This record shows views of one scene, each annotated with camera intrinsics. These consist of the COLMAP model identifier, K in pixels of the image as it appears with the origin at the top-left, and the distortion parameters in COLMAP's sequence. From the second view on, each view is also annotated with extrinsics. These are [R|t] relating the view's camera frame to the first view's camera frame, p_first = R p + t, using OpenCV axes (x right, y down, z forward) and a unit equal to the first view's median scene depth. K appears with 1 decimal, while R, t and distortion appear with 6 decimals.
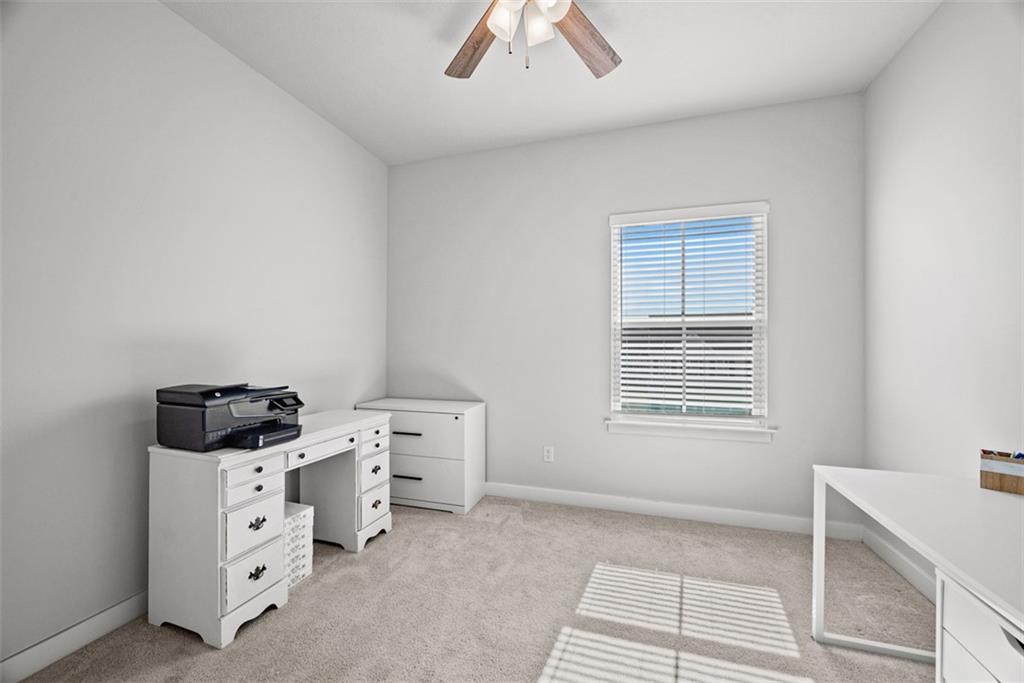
lens RADIAL K [[400.7, 0, 513.5], [0, 400.7, 345.2], [0, 0, 1]] dist [-0.002069, -0.000293]
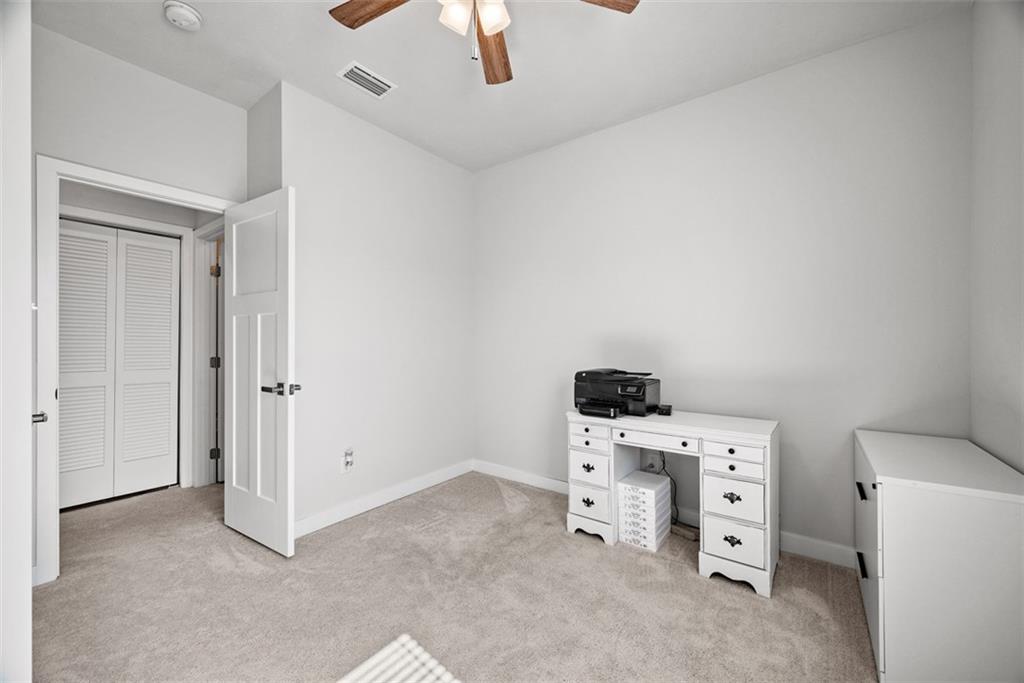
lens RADIAL K [[400.7, 0, 512.5], [0, 400.7, 339.9], [0, 0, 1]] dist [-0.002069, -0.000293]
pose [[-0.327089, -0.001100, -0.944993, 0.663534], [0.006320, 0.999974, -0.003352, -0.006554], [0.944972, -0.007069, -0.327073, 1.007202]]
